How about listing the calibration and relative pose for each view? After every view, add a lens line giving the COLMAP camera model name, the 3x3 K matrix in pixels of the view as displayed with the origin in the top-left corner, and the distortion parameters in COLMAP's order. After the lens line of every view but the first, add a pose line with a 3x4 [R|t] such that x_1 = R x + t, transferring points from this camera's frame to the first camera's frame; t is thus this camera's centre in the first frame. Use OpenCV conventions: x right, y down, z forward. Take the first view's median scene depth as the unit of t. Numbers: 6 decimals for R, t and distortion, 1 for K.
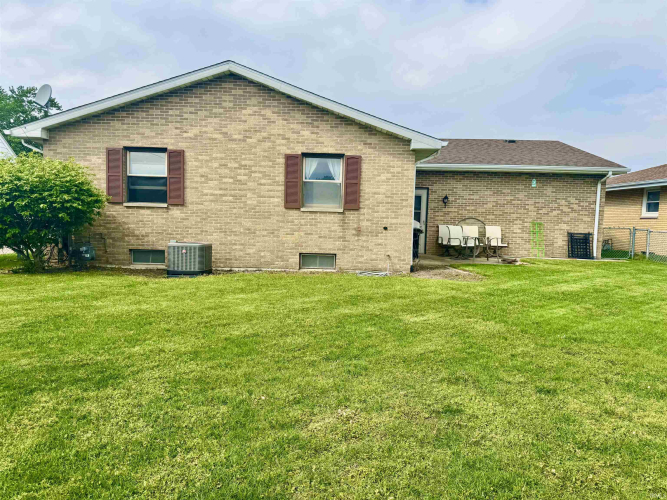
lens RADIAL K [[472.8, 0, 333.5], [0, 472.8, 250.0], [0, 0, 1]] dist [0.069671, -0.081059]
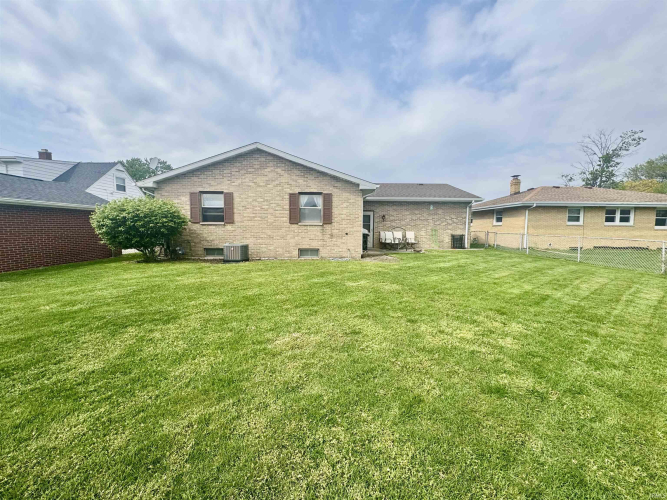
lens RADIAL K [[267.5, 0, 332.1], [0, 267.5, 248.4], [0, 0, 1]] dist [0.001358, 0.000275]
pose [[0.999812, -0.018449, 0.005958, 0.049231], [0.018412, 0.999811, 0.006281, 0.001627], [-0.006073, -0.006170, 0.999963, -0.007475]]
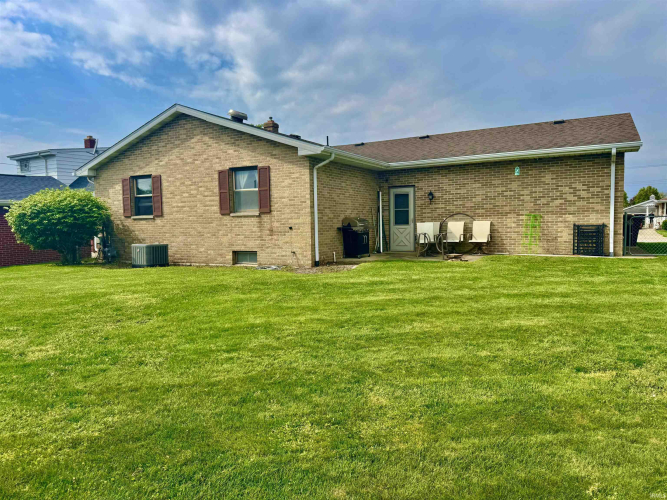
lens RADIAL K [[472.8, 0, 333.5], [0, 472.8, 250.0], [0, 0, 1]] dist [0.069671, -0.081059]
pose [[0.872248, -0.012902, -0.488893, 0.758869], [0.008651, 0.999903, -0.010953, 0.019926], [0.488987, 0.005325, 0.872275, 0.071610]]
